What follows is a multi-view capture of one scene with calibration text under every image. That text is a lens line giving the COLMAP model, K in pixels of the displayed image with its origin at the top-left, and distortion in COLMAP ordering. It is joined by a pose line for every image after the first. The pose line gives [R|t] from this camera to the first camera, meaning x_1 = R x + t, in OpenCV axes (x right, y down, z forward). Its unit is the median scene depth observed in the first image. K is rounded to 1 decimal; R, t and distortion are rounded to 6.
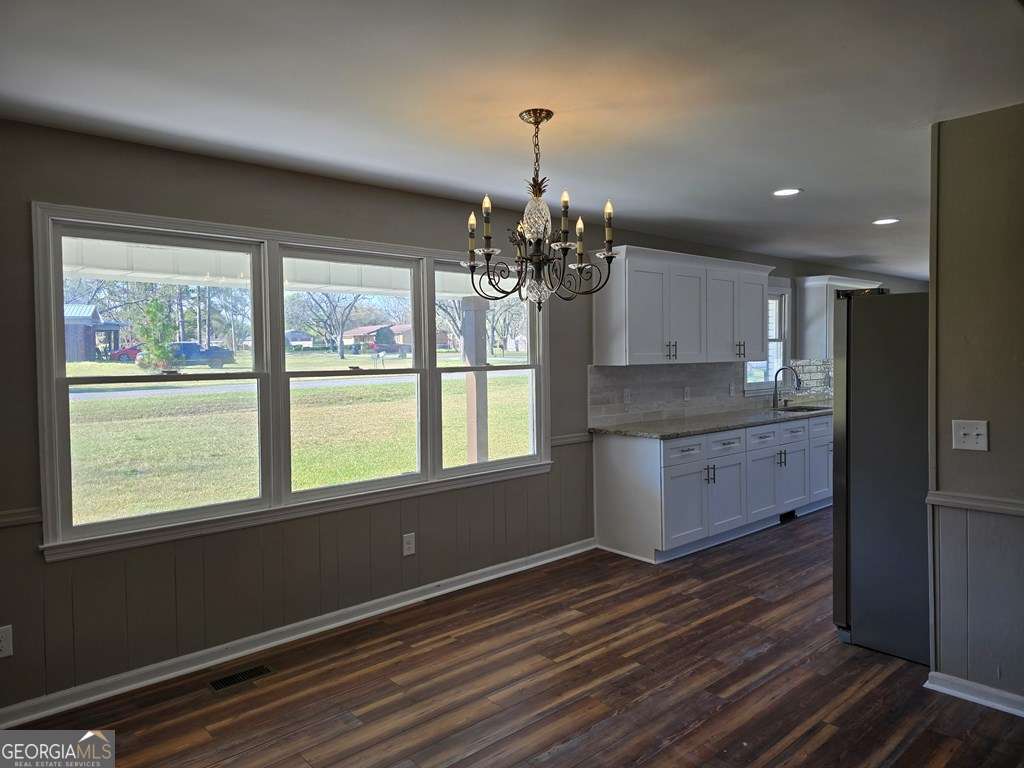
lens RADIAL K [[687.3, 0, 512.0], [0, 687.3, 384.0], [0, 0, 1]] dist [0.022730, -0.001838]
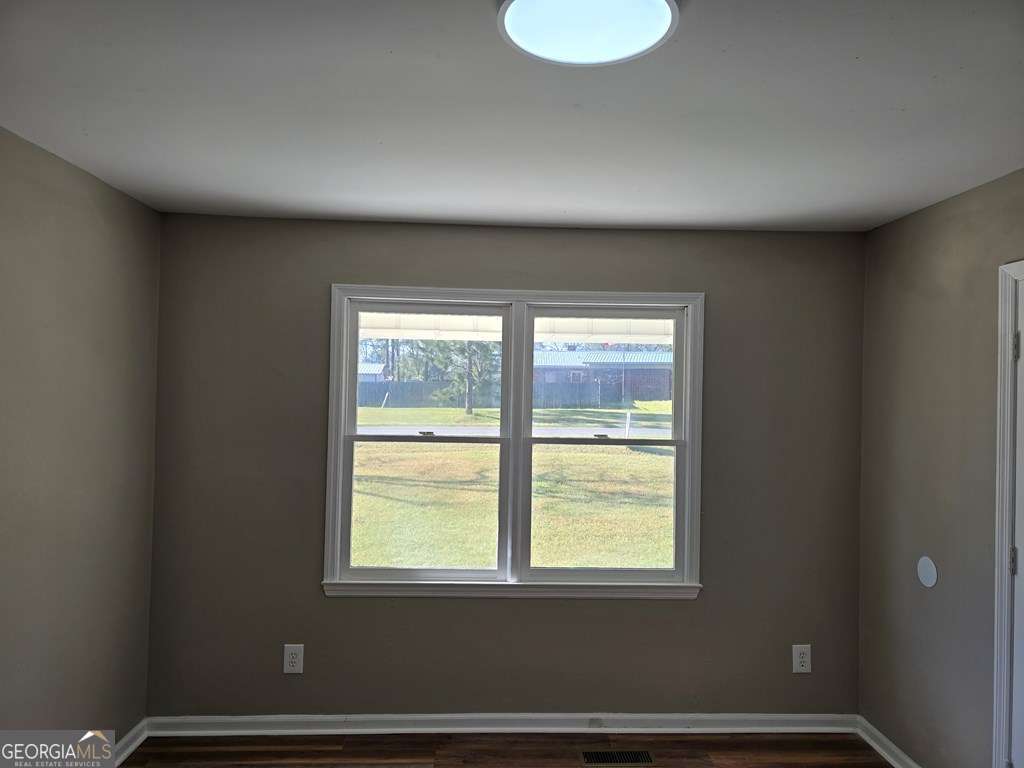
lens RADIAL K [[700.8, 0, 511.7], [0, 700.8, 409.9], [0, 0, 1]] dist [0.102623, -0.001964]
pose [[0.773638, 0.015514, -0.633438, 0.357534], [-0.054324, 0.997643, -0.041914, -0.018741], [0.631295, 0.066837, 0.772658, 0.327087]]
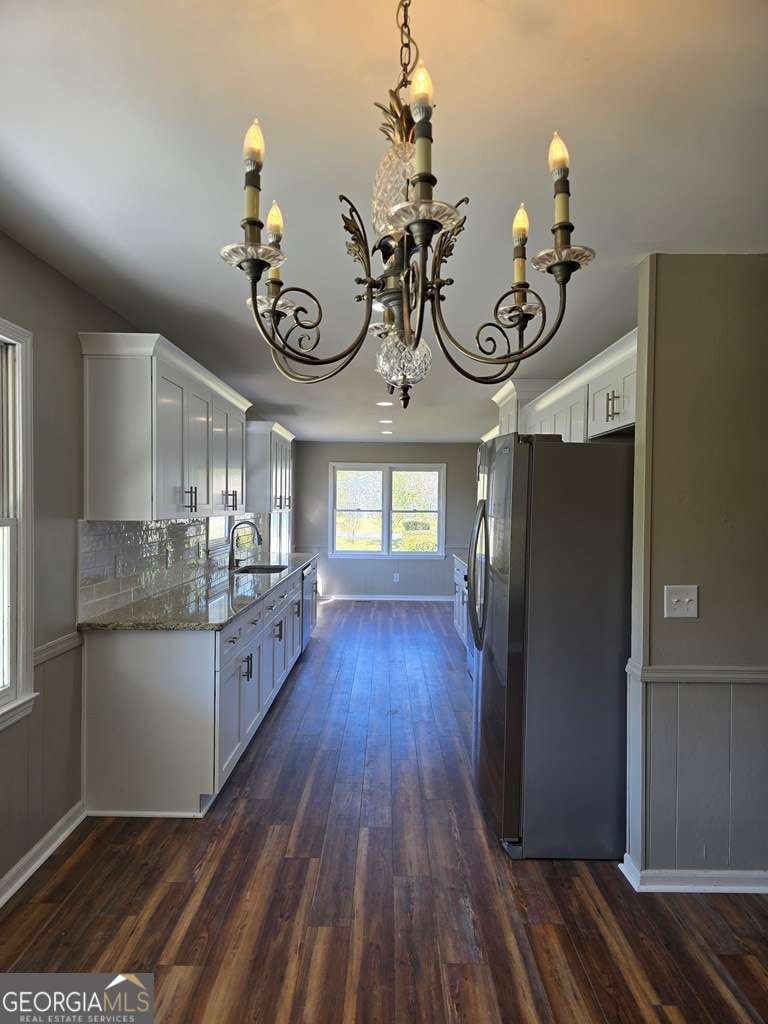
lens RADIAL K [[687.3, 0, 387.5], [0, 687.3, 526.1], [0, 0, 1]] dist [0.022730, -0.001838]
pose [[0.665579, -0.002324, 0.746324, -0.171746], [0.012097, 0.999897, -0.007674, -0.014615], [-0.746230, 0.014136, 0.665538, 0.410602]]
